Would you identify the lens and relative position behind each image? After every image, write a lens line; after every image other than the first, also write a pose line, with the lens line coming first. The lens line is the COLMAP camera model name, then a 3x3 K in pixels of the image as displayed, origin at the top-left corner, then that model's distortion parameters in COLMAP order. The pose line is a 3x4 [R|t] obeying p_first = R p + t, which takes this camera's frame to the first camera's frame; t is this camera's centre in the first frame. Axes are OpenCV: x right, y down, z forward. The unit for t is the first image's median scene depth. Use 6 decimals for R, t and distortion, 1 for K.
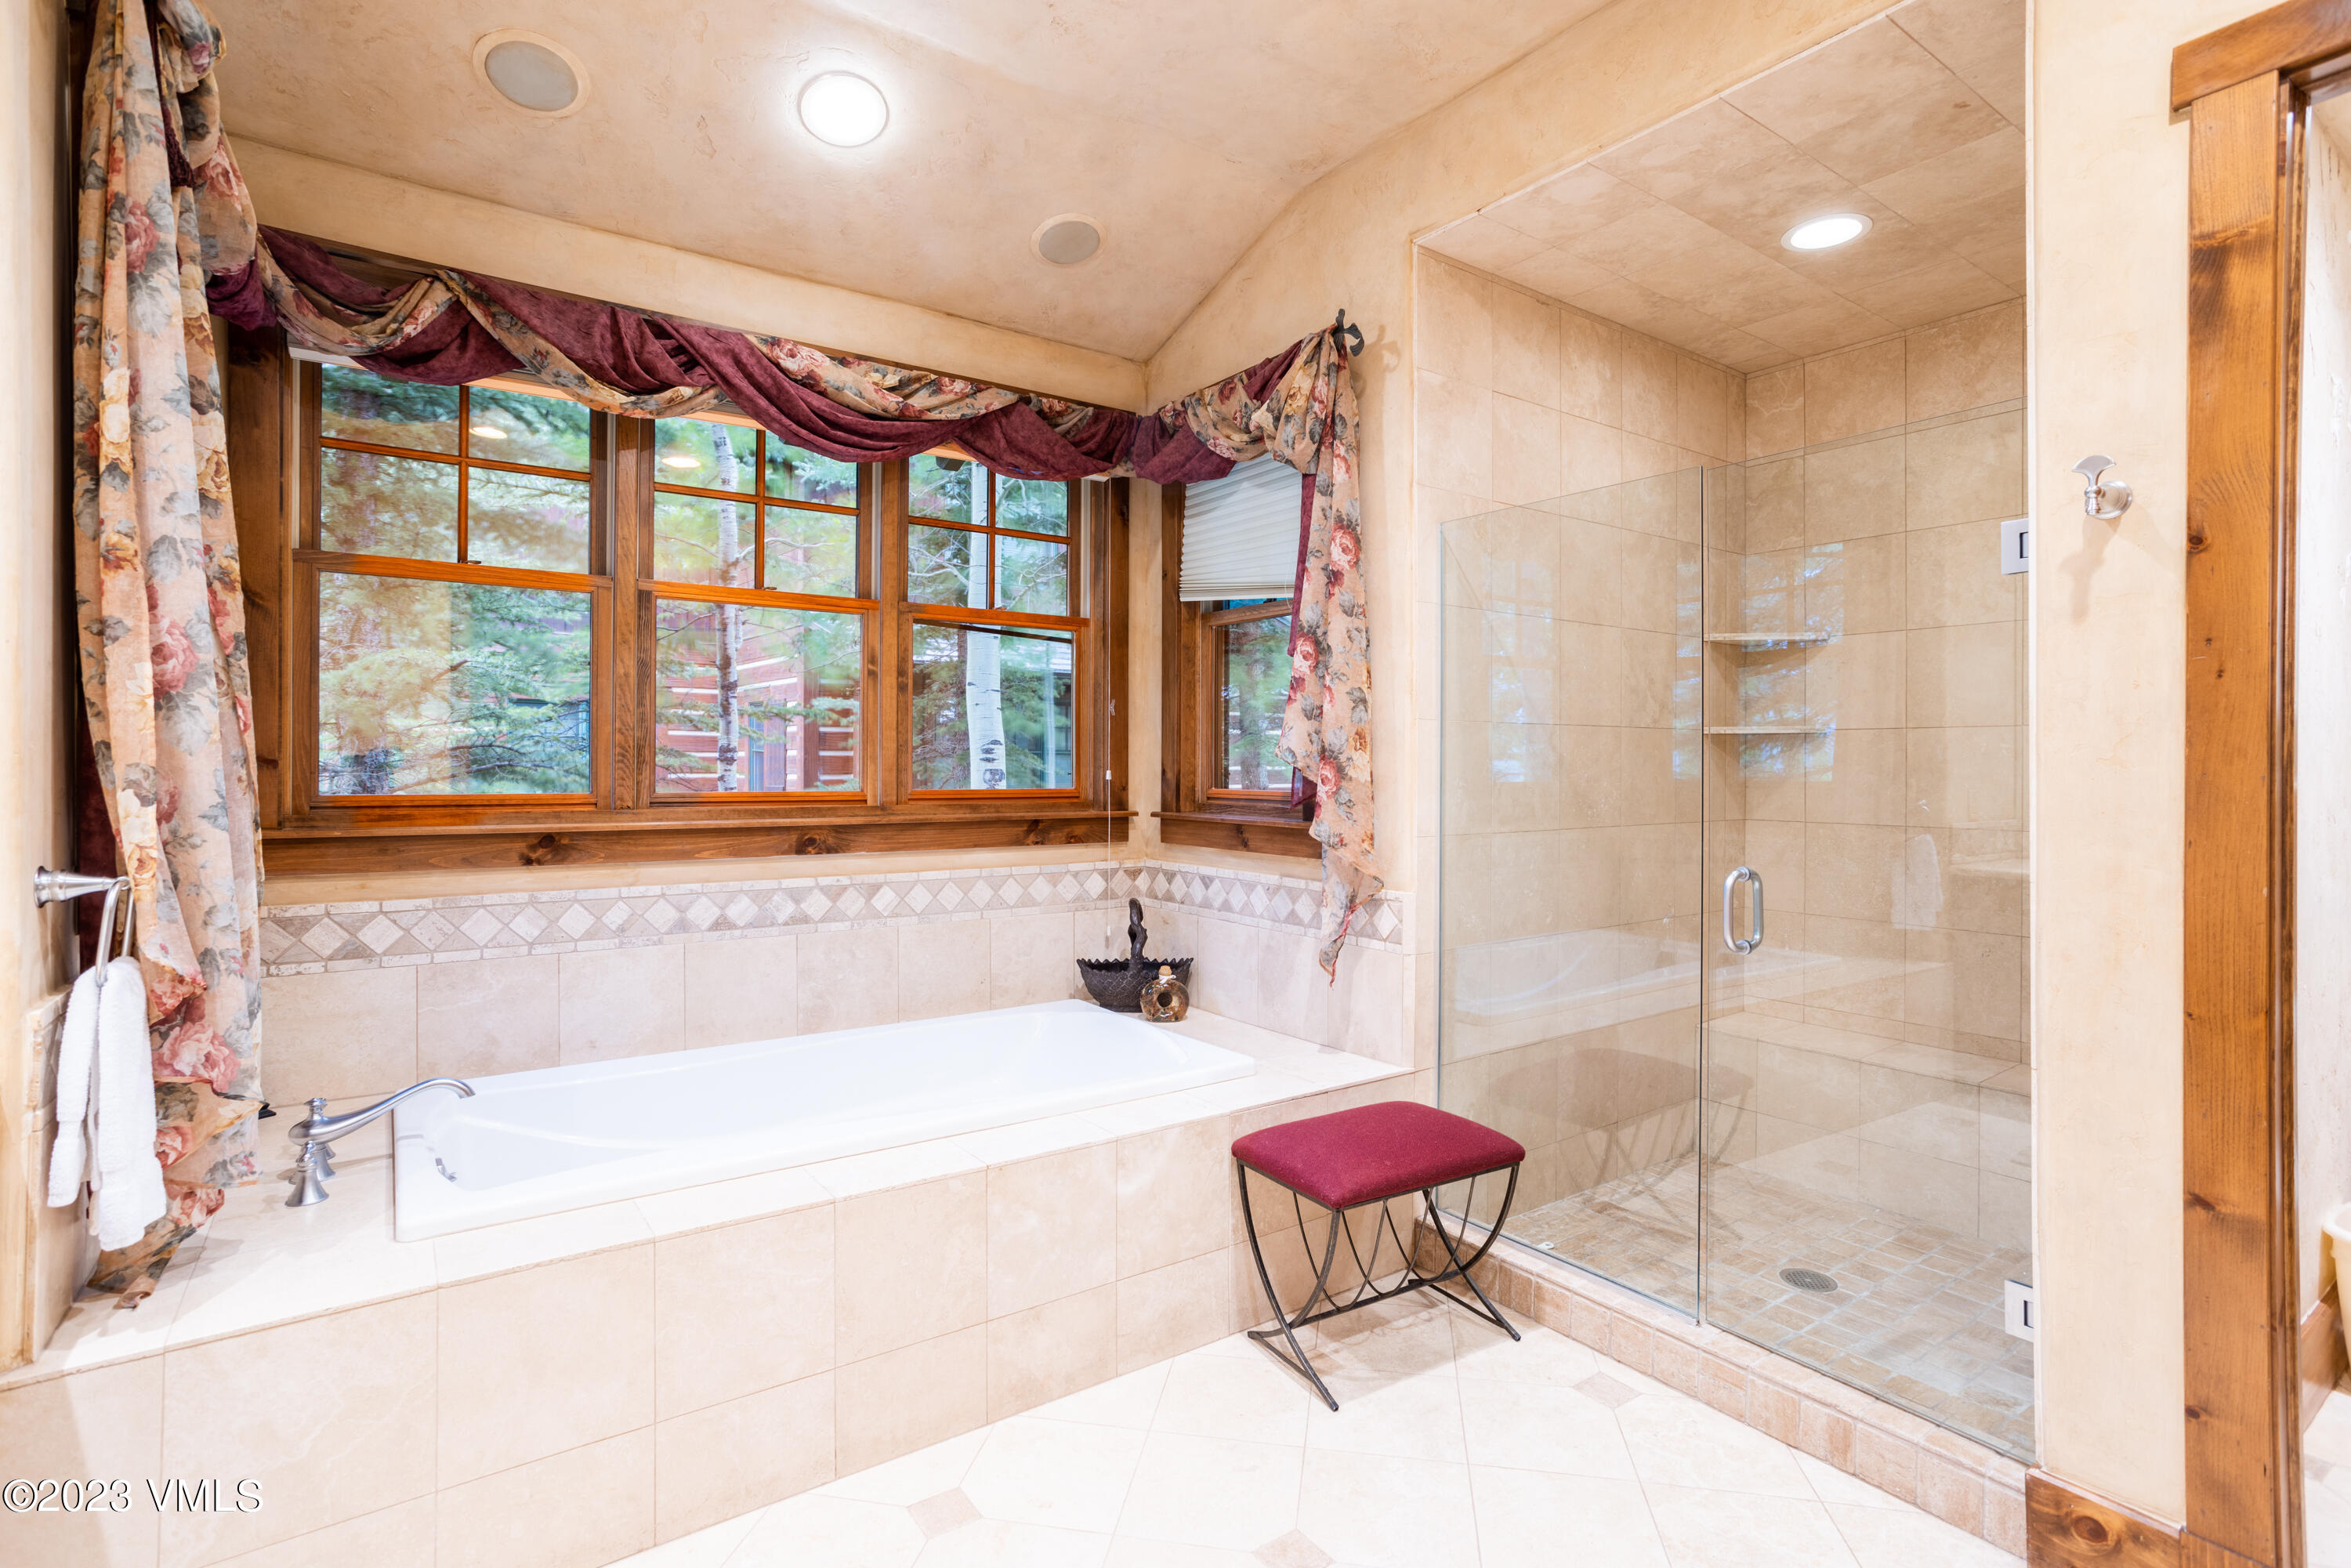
lens RADIAL K [[1129.8, 0, 1174.6], [0, 1129.8, 768.7], [0, 0, 1]] dist [-0.056874, 0.038710]
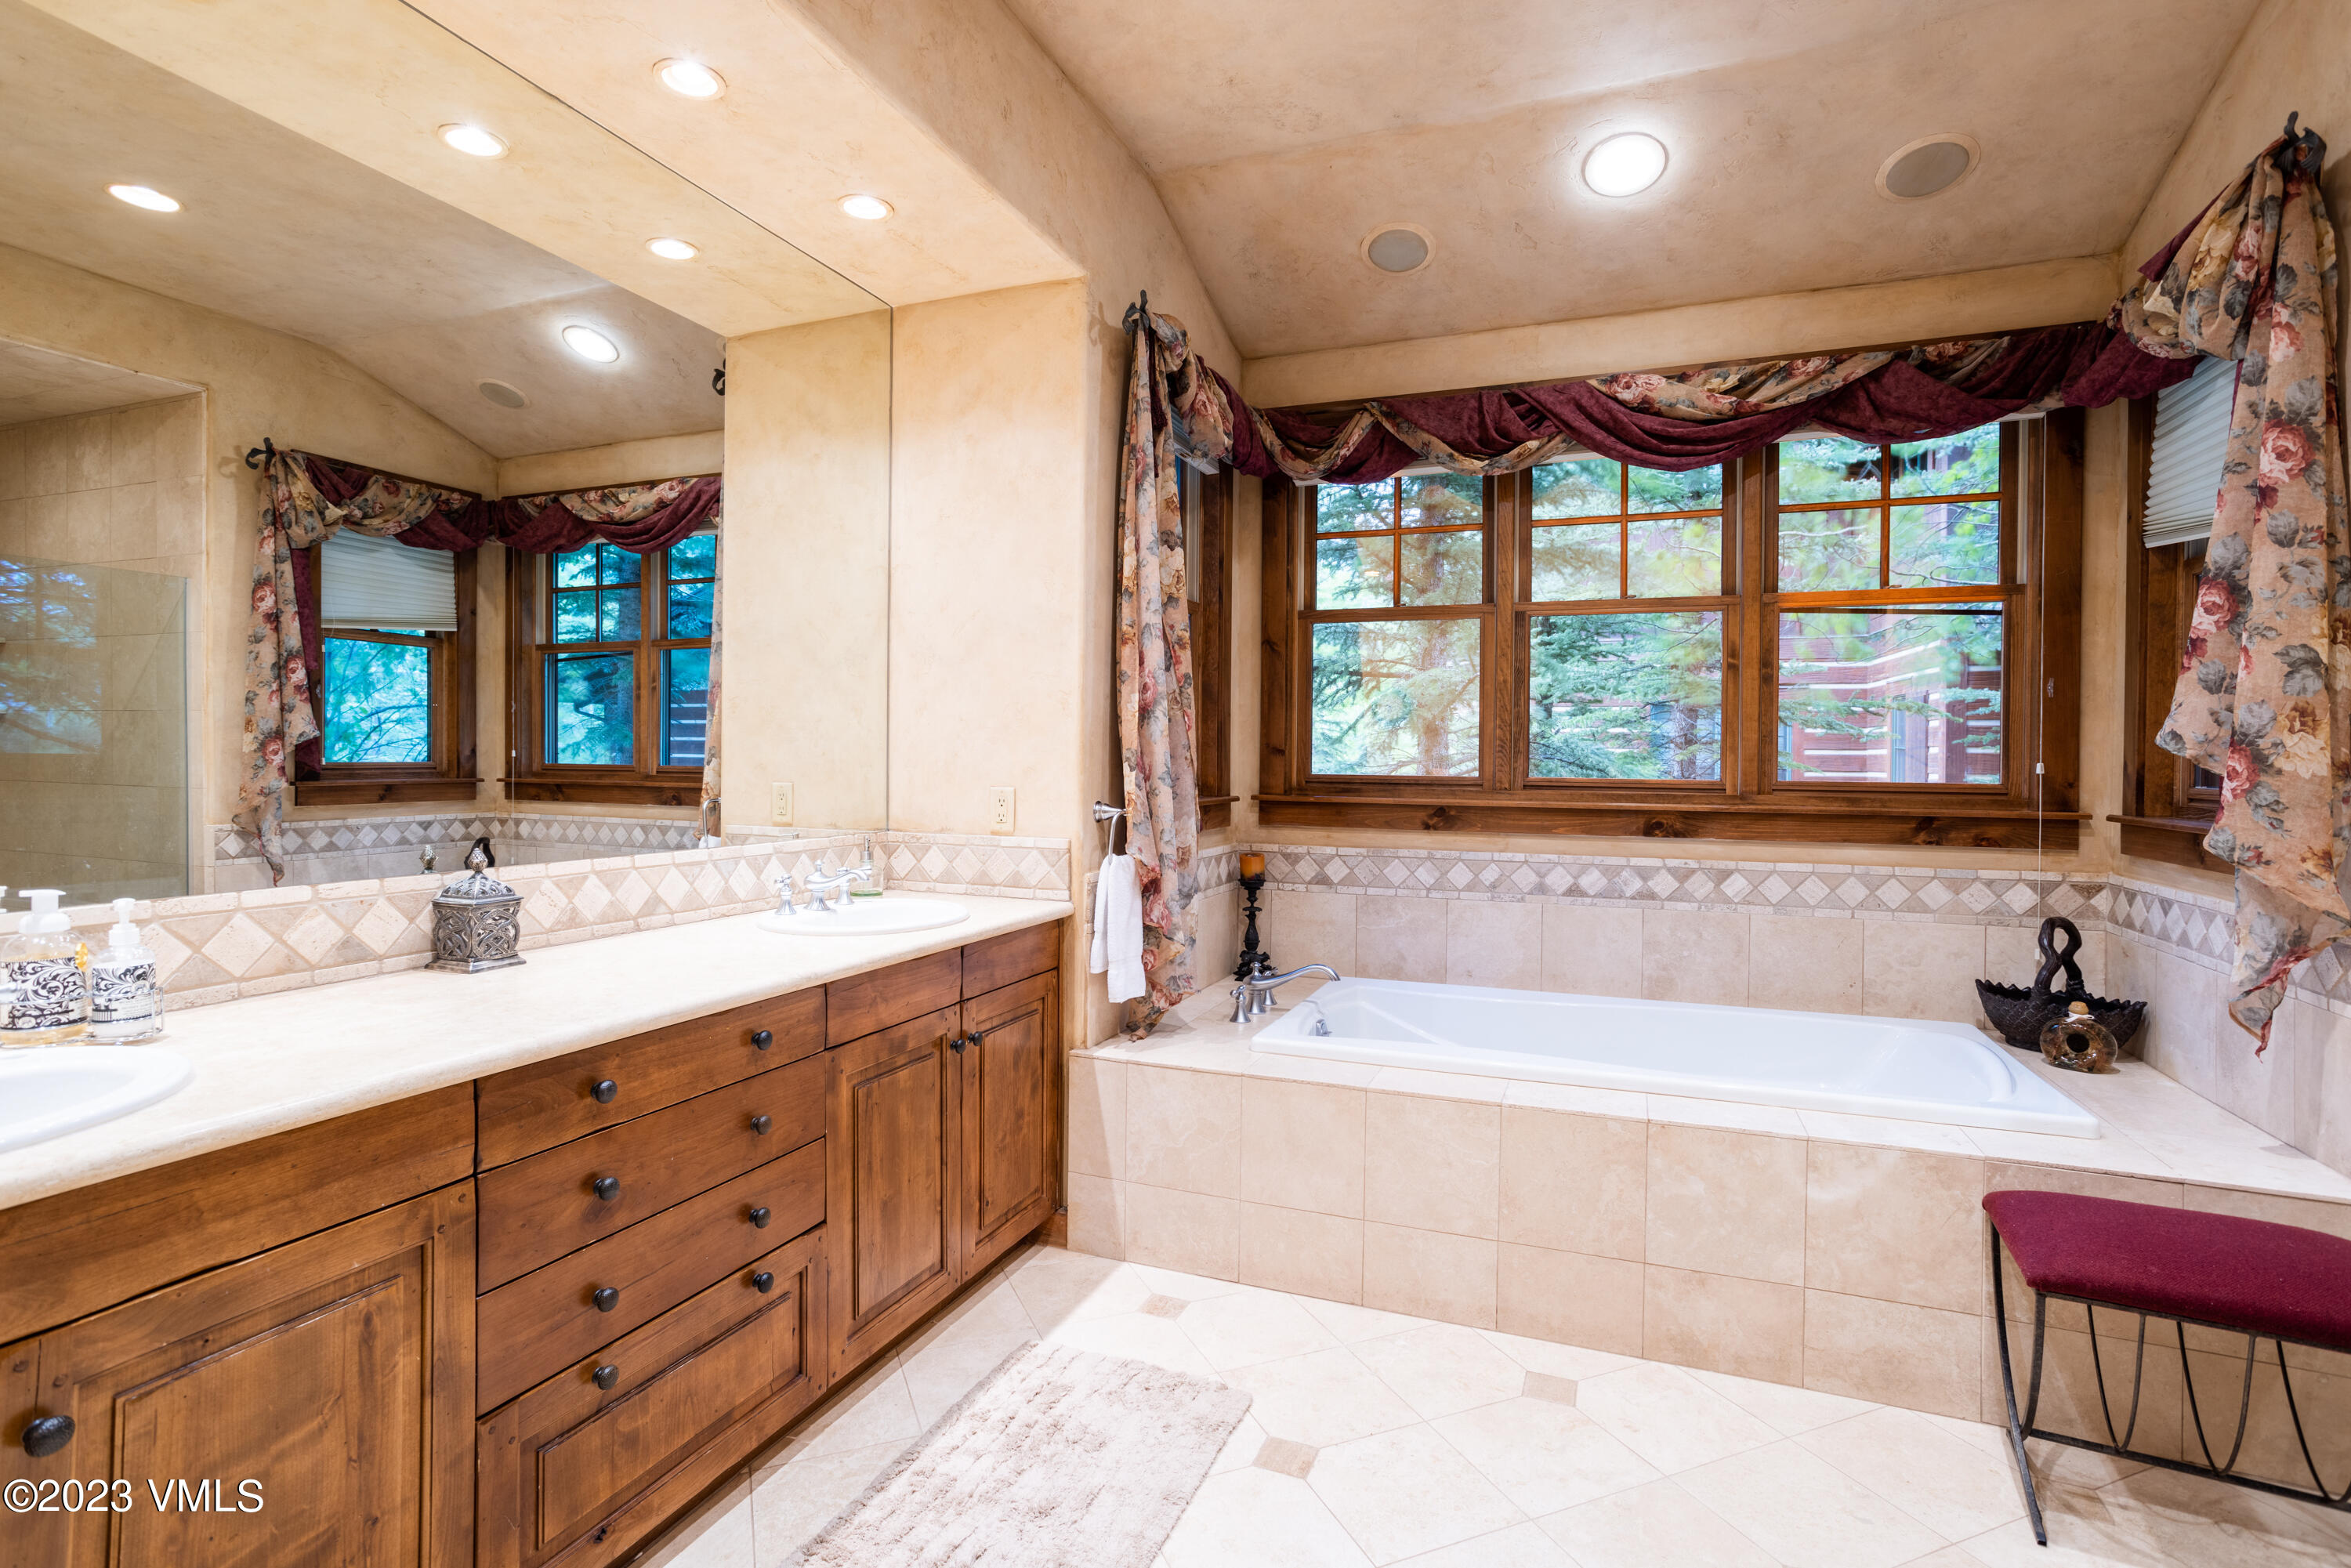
lens RADIAL K [[1129.8, 0, 1174.6], [0, 1129.8, 768.7], [0, 0, 1]] dist [-0.056874, 0.038710]
pose [[0.540175, 0.009560, -0.841499, 0.353039], [-0.009194, 0.999943, 0.005458, 0.008929], [0.841503, 0.004789, 0.540232, 0.019338]]
